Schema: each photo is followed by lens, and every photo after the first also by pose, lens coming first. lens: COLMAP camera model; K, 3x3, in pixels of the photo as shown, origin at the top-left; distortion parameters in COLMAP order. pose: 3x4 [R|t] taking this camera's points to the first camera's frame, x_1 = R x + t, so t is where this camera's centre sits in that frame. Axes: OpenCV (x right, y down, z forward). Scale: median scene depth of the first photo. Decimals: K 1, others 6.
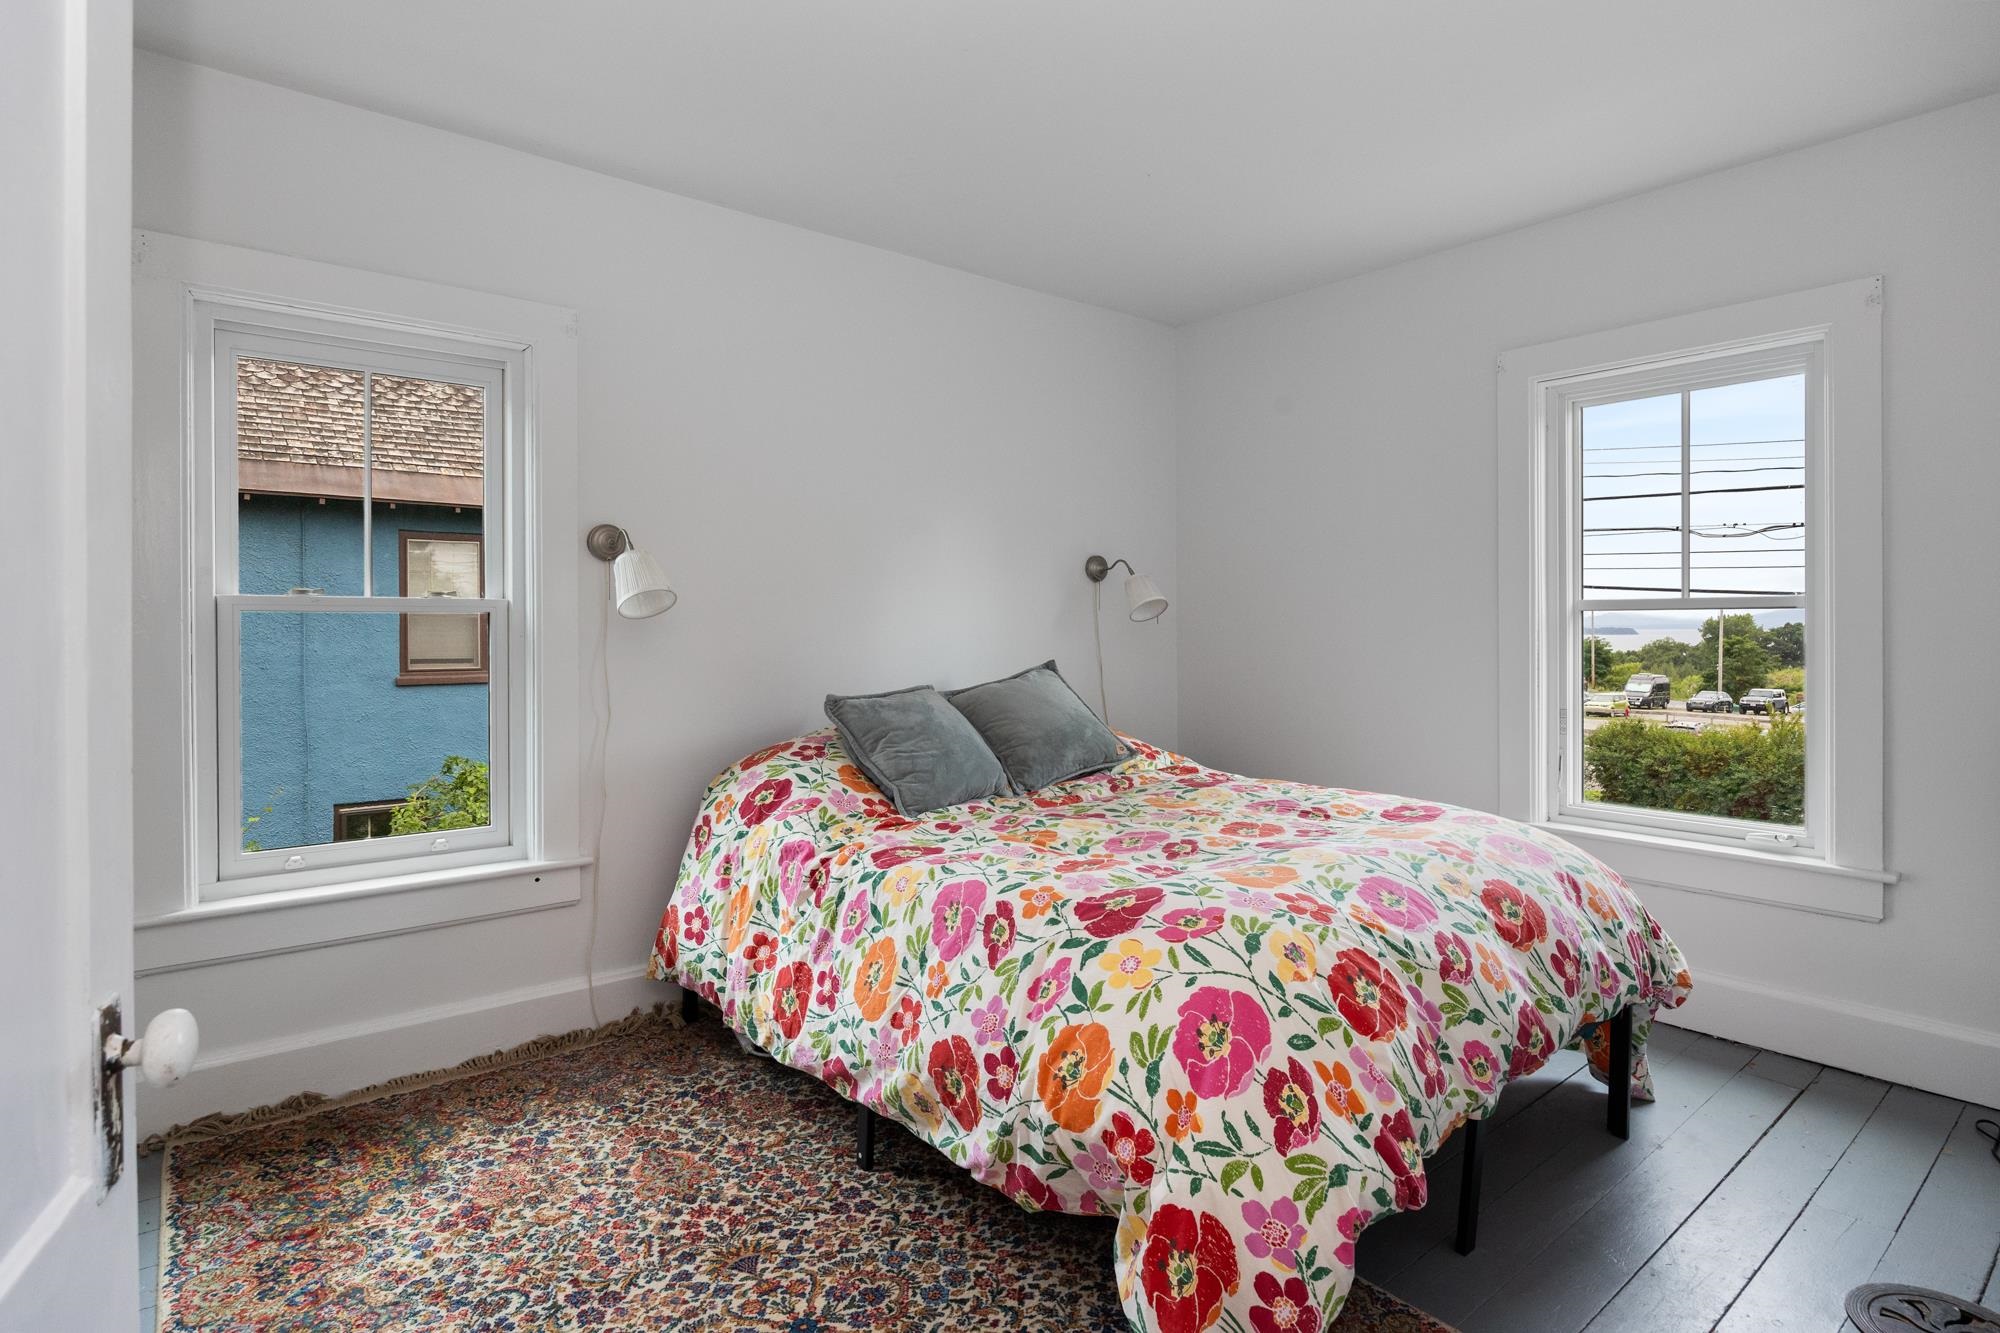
lens RADIAL K [[1042.8, 0, 998.1], [0, 1042.8, 648.5], [0, 0, 1]] dist [-0.001739, -0.000850]
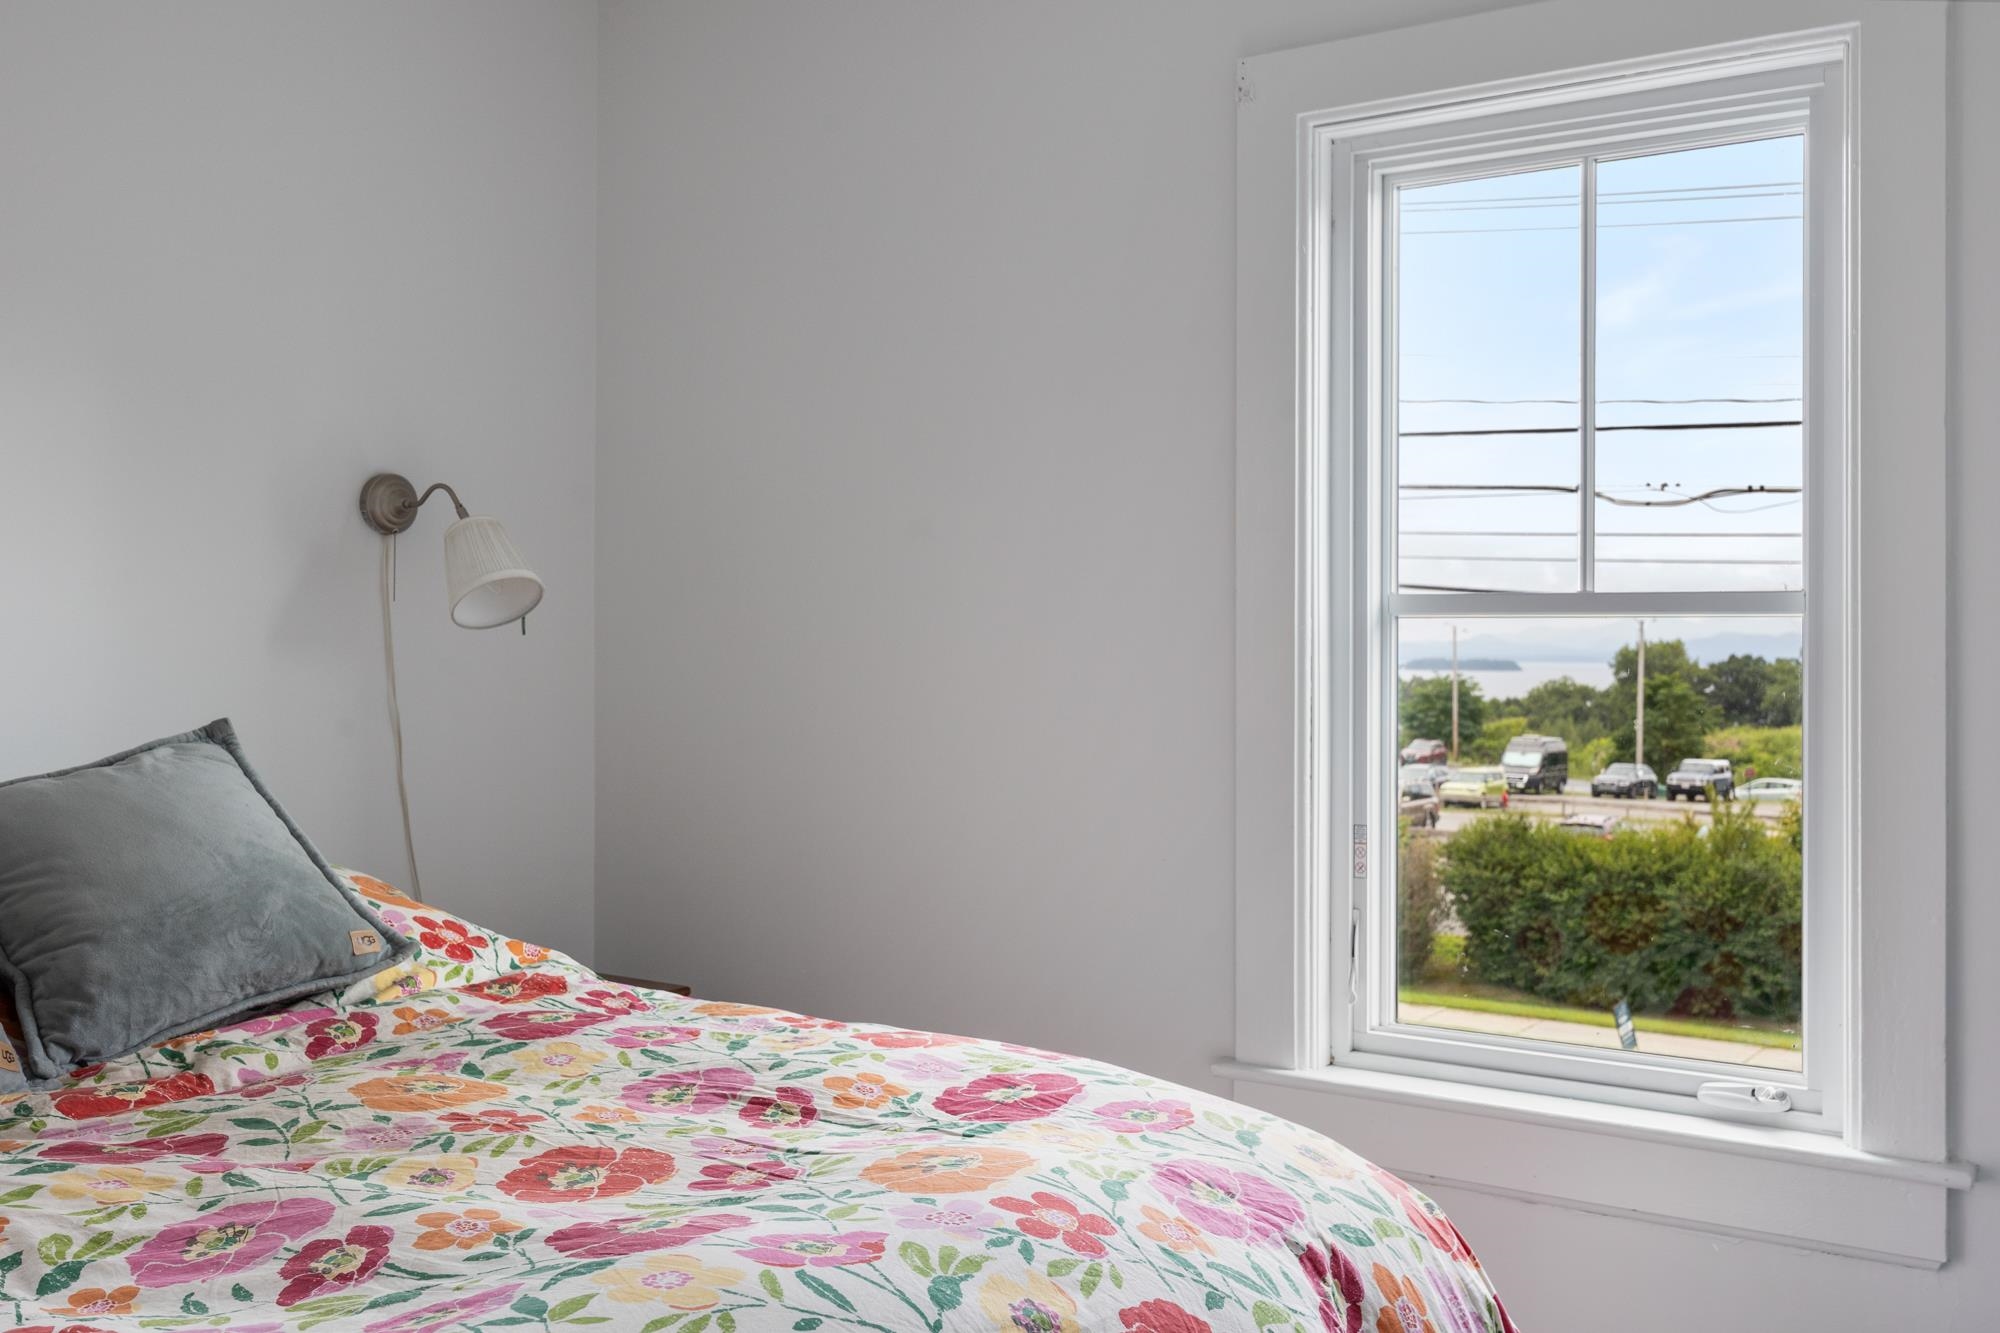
lens RADIAL K [[1926.7, 0, 1000.0], [0, 1926.7, 666.5], [0, 0, 1]] dist [0.005301, -0.004827]
pose [[0.959338, 0.008240, 0.282139, 0.099893], [-0.004752, 0.999904, -0.013045, -0.000904], [-0.282219, 0.011174, 0.959285, 0.150229]]
